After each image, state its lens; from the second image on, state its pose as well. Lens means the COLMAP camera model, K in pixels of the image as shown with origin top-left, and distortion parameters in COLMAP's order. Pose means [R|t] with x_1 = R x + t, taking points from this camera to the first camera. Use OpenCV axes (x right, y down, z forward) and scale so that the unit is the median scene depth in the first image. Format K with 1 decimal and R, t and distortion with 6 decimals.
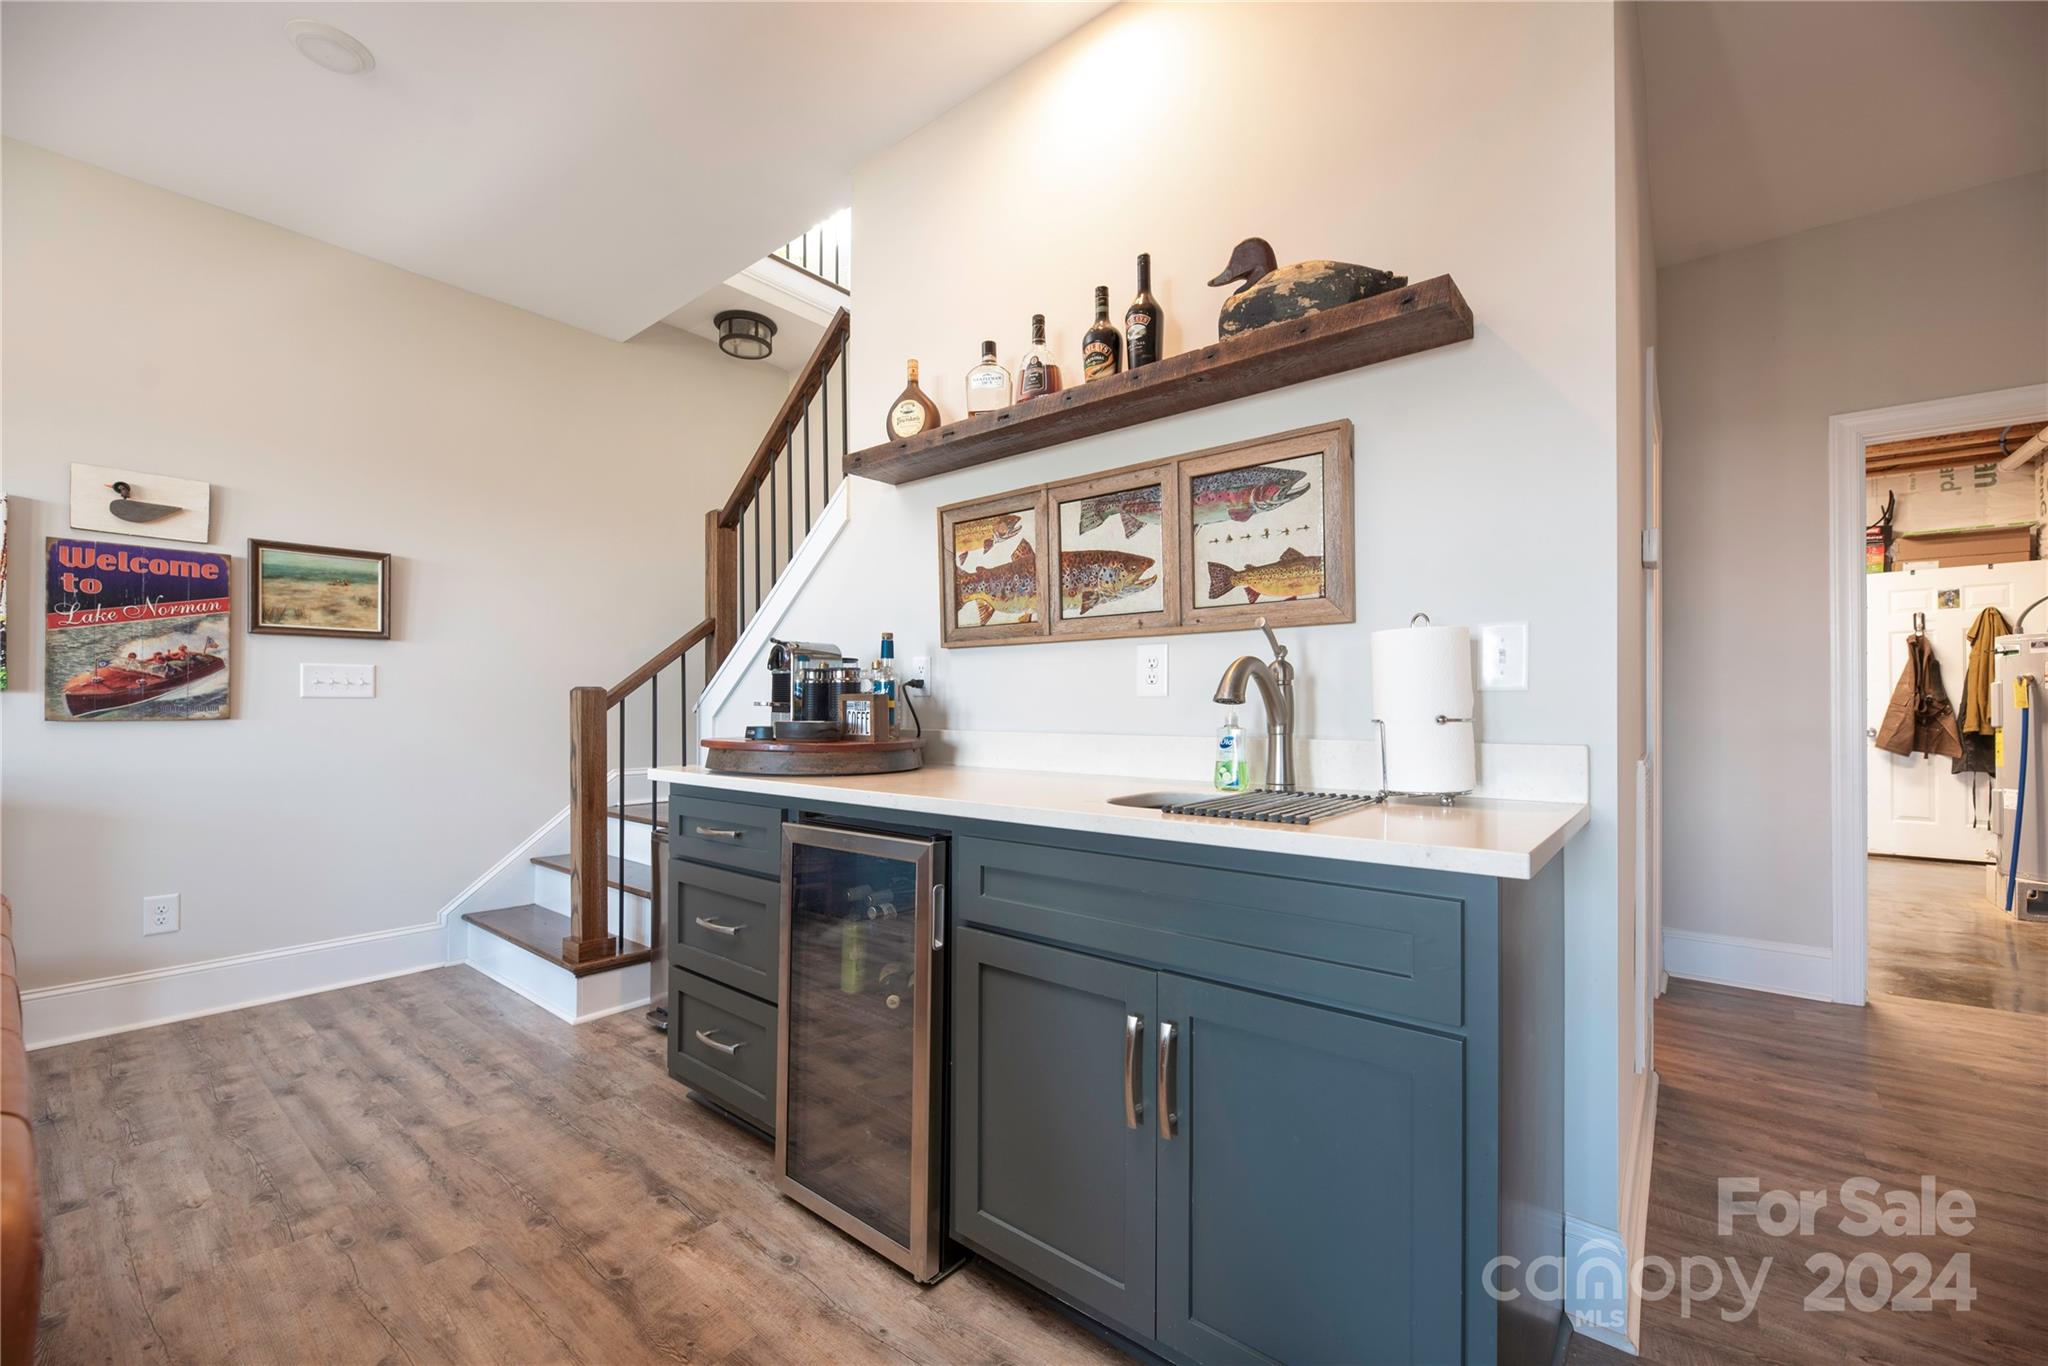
lens RADIAL K [[839.6, 0, 1018.7], [0, 839.6, 694.9], [0, 0, 1]] dist [-0.001529, 0.000577]
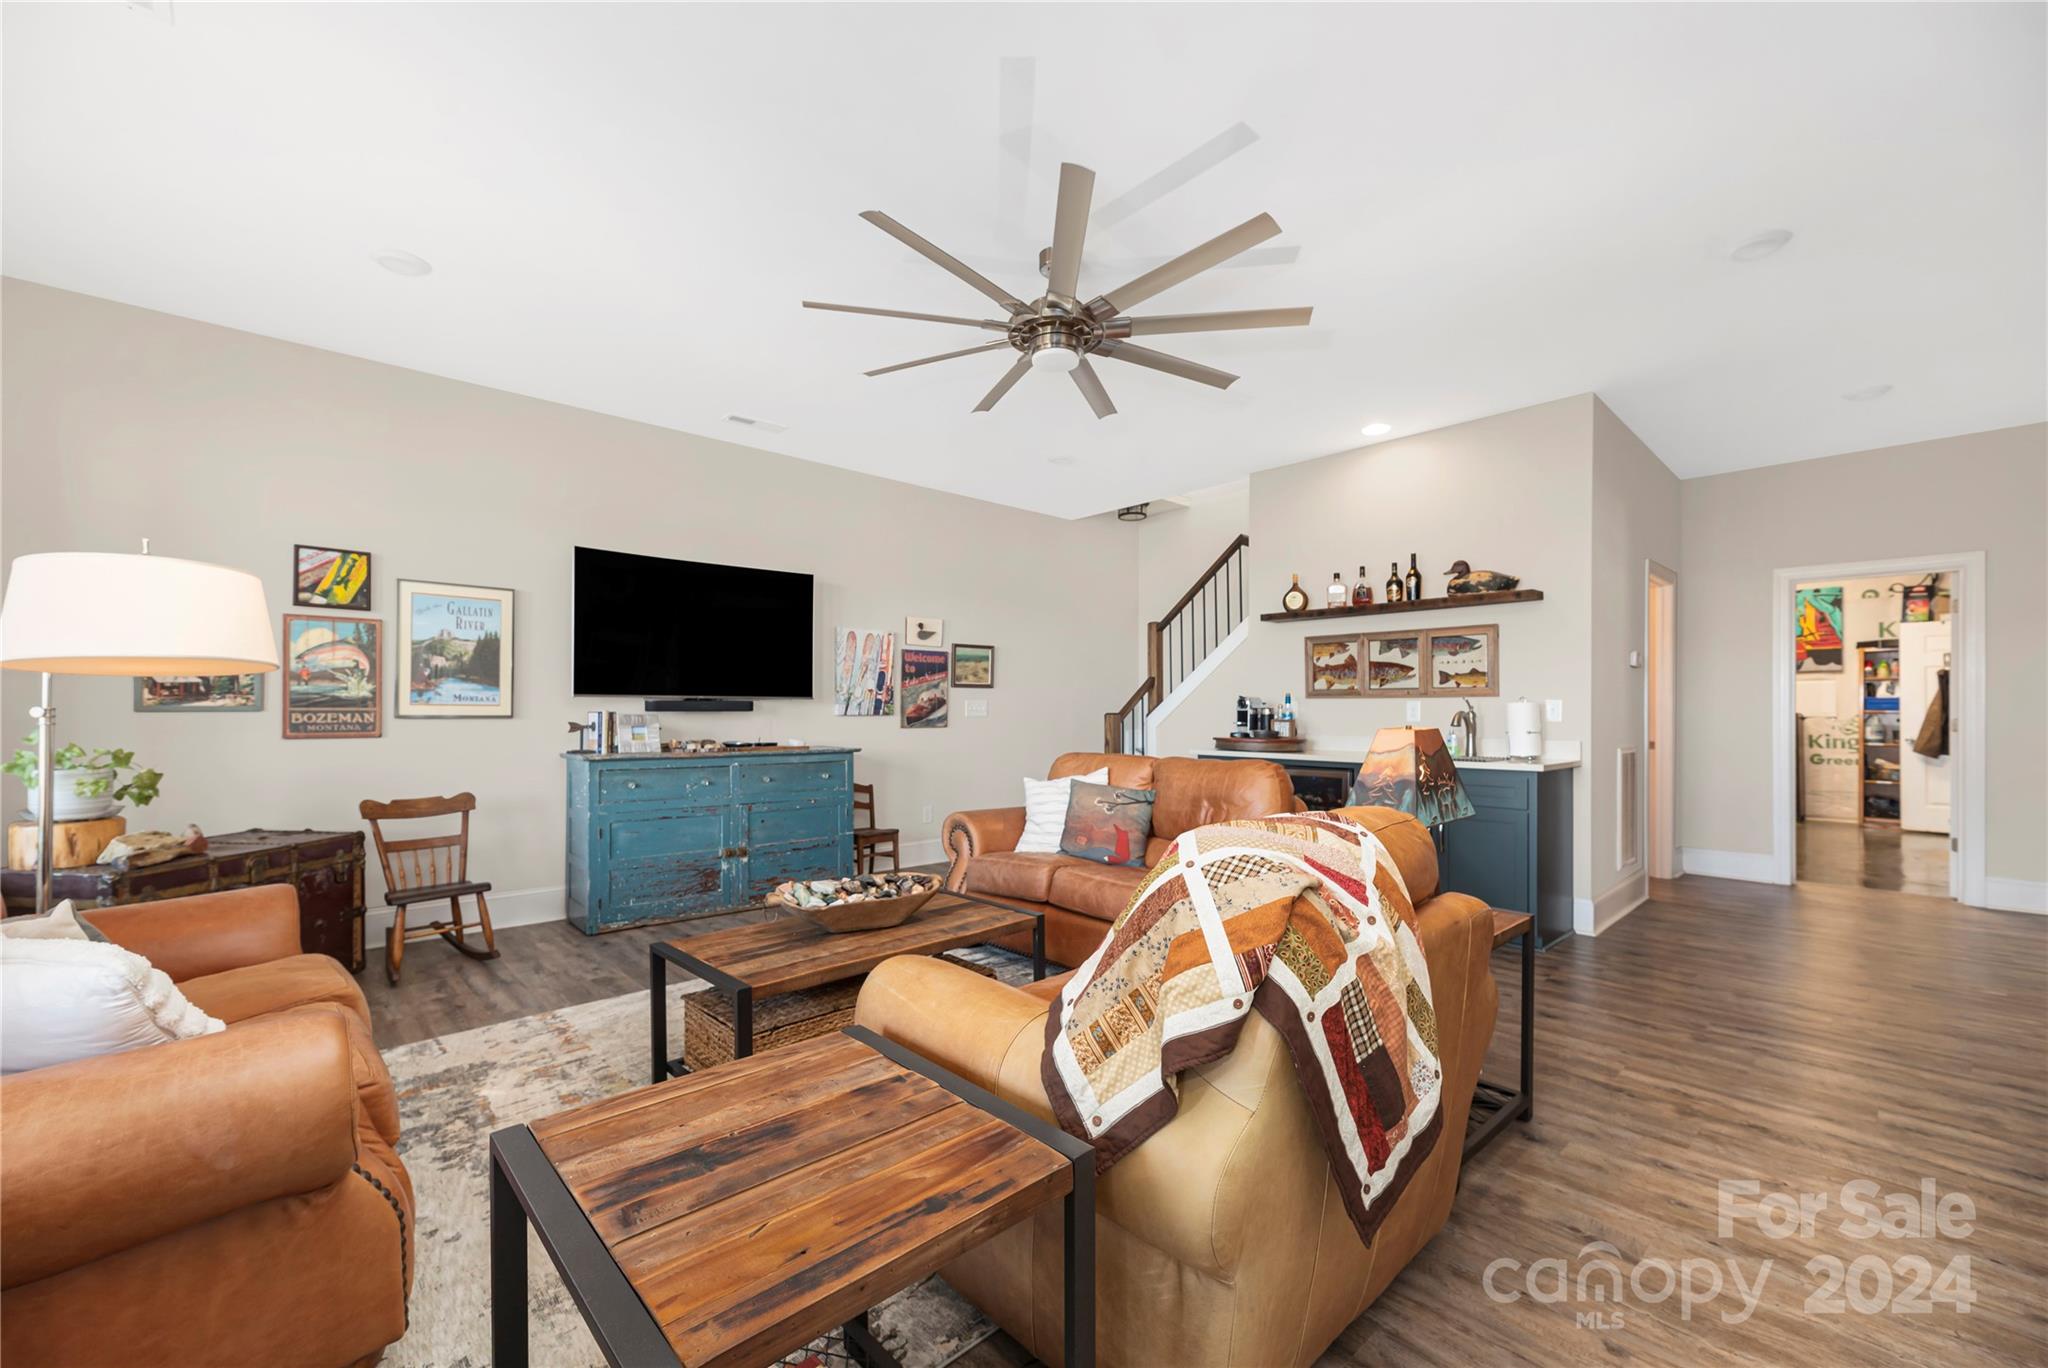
lens RADIAL K [[839.6, 0, 1018.7], [0, 839.6, 695.9], [0, 0, 1]] dist [-0.001529, 0.000577]
pose [[0.990035, 0.000955, -0.140821, -0.573249], [-0.001415, 0.999994, -0.003168, -0.057532], [0.140817, 0.003335, 0.990030, -1.443801]]
